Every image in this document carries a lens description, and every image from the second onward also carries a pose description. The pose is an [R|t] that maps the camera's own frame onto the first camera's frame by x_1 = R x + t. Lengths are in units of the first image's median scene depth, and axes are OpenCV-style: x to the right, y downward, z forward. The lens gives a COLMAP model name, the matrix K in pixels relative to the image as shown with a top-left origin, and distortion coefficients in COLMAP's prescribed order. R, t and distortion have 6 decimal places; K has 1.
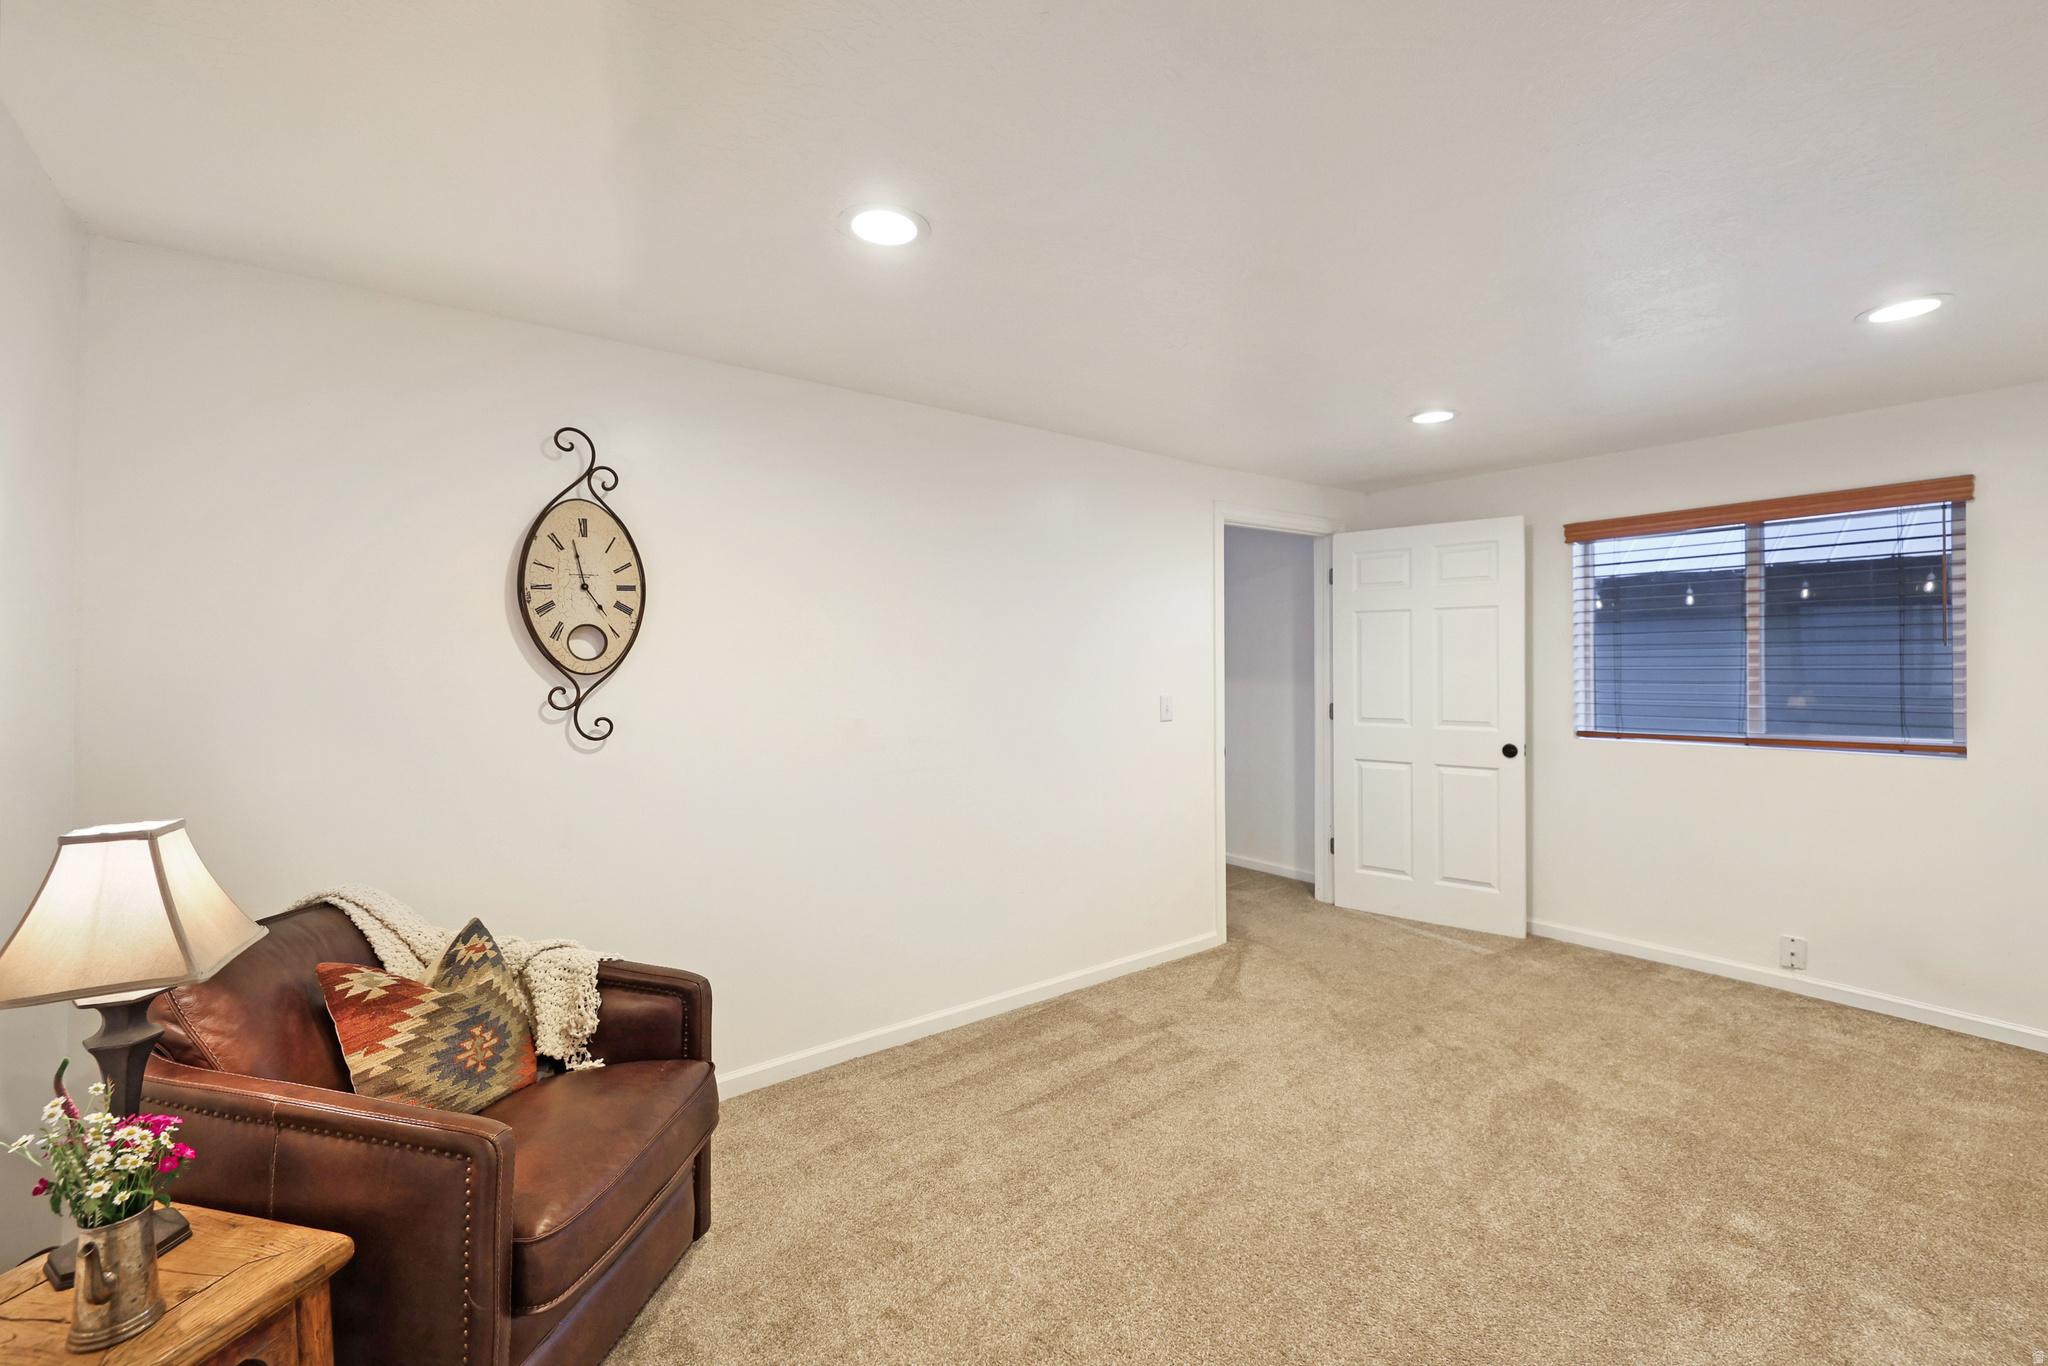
lens RADIAL K [[871.9, 0, 991.2], [0, 871.9, 665.5], [0, 0, 1]] dist [-0.003181, 0.000698]
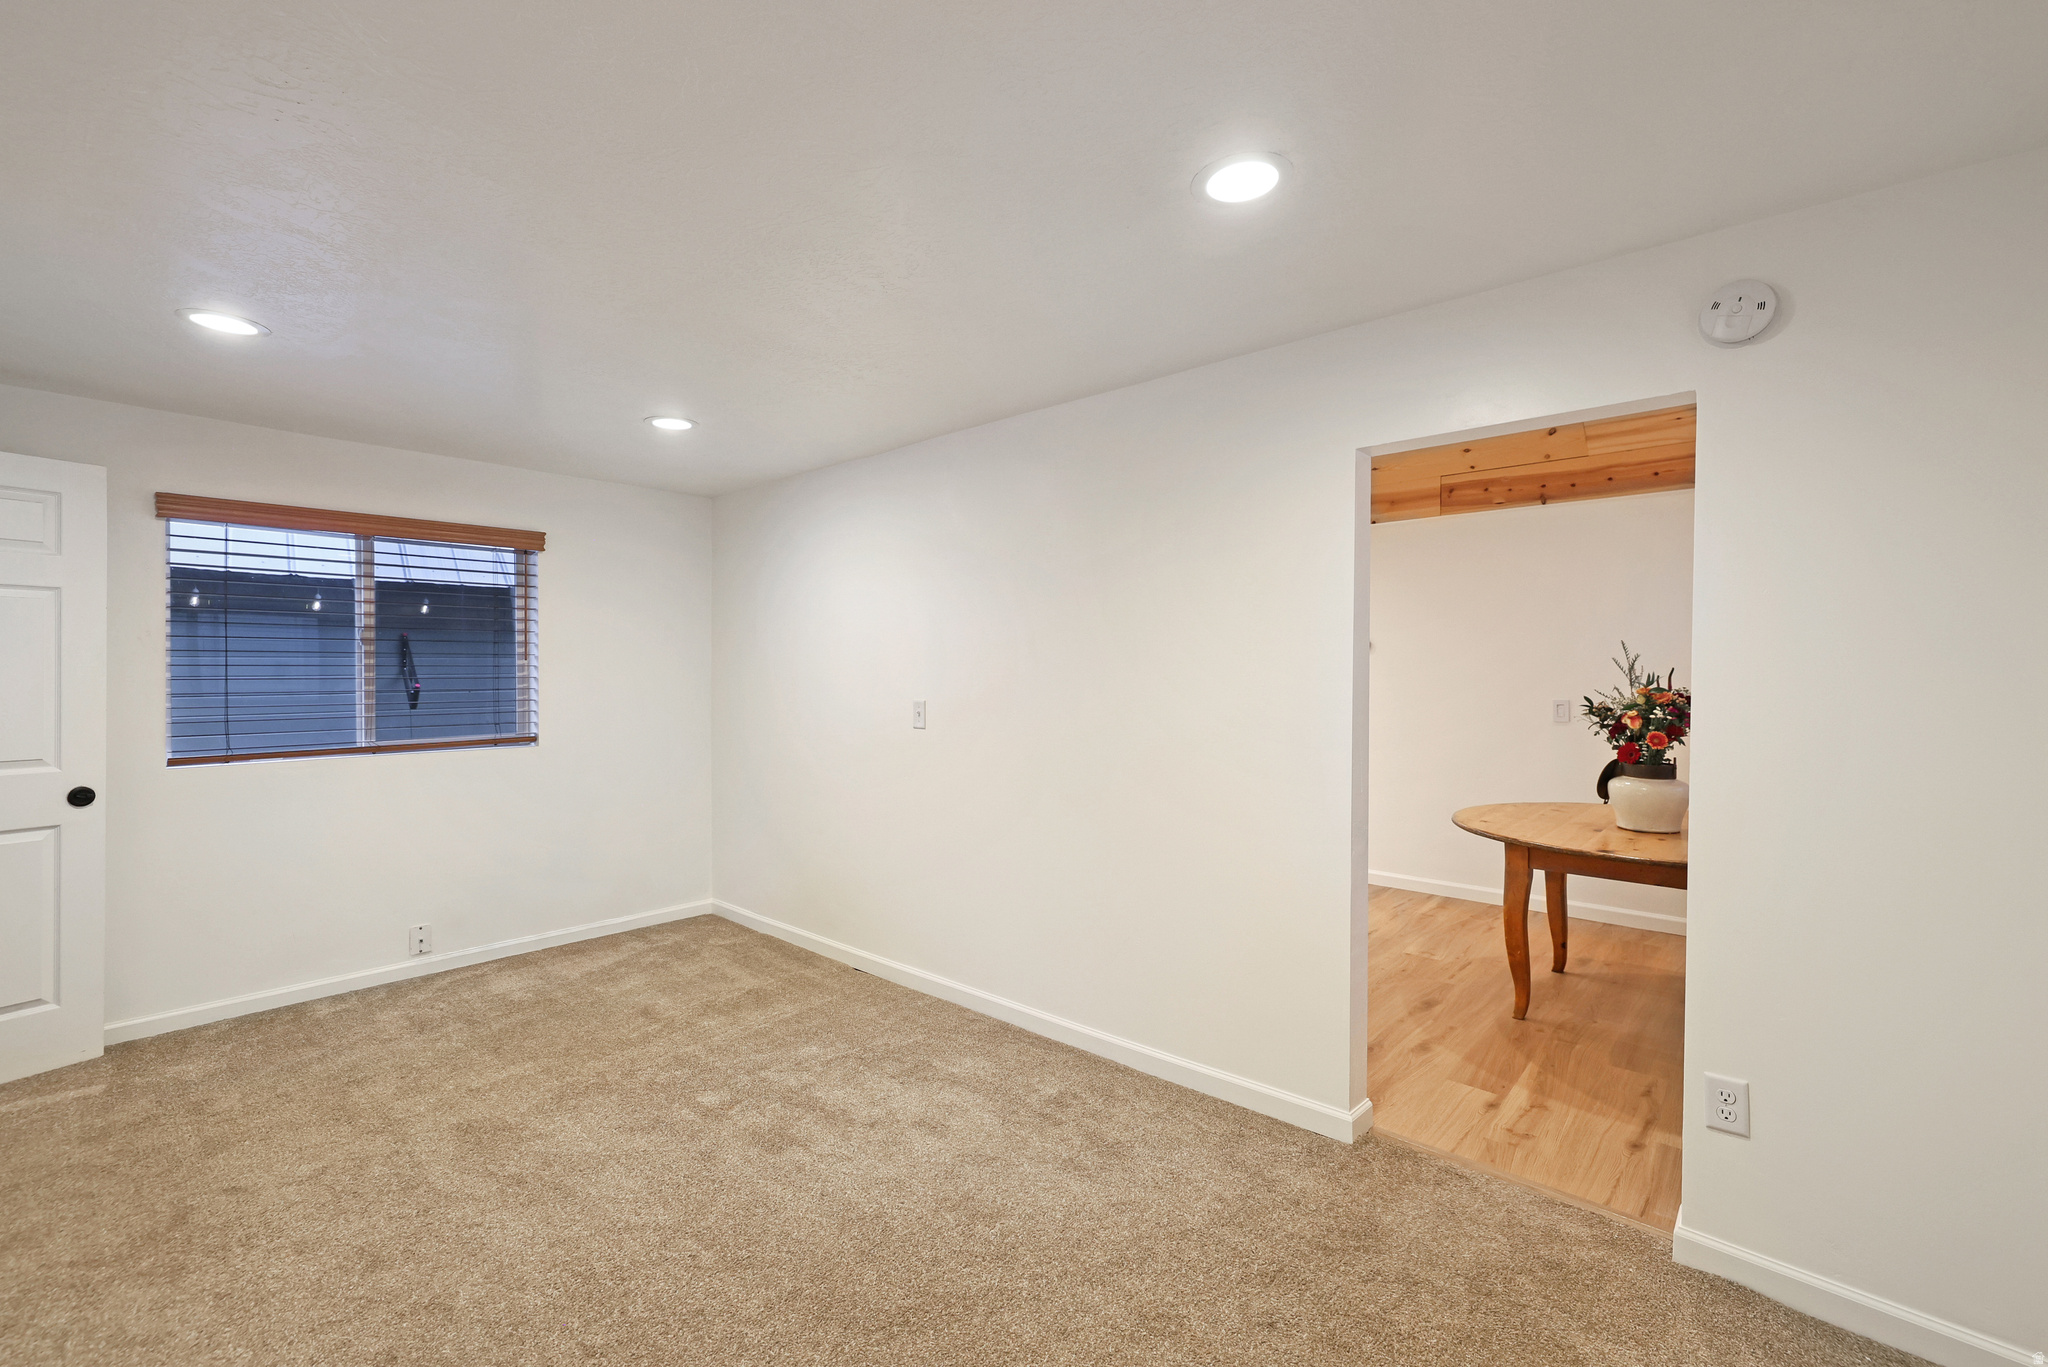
lens RADIAL K [[871.9, 0, 1065.1], [0, 871.9, 666.7], [0, 0, 1]] dist [-0.003181, 0.000698]
pose [[-0.232769, 0.011240, 0.972467, -0.305960], [0.002471, 0.999937, -0.010966, 0.003376], [-0.972529, -0.000150, -0.232782, 0.443600]]
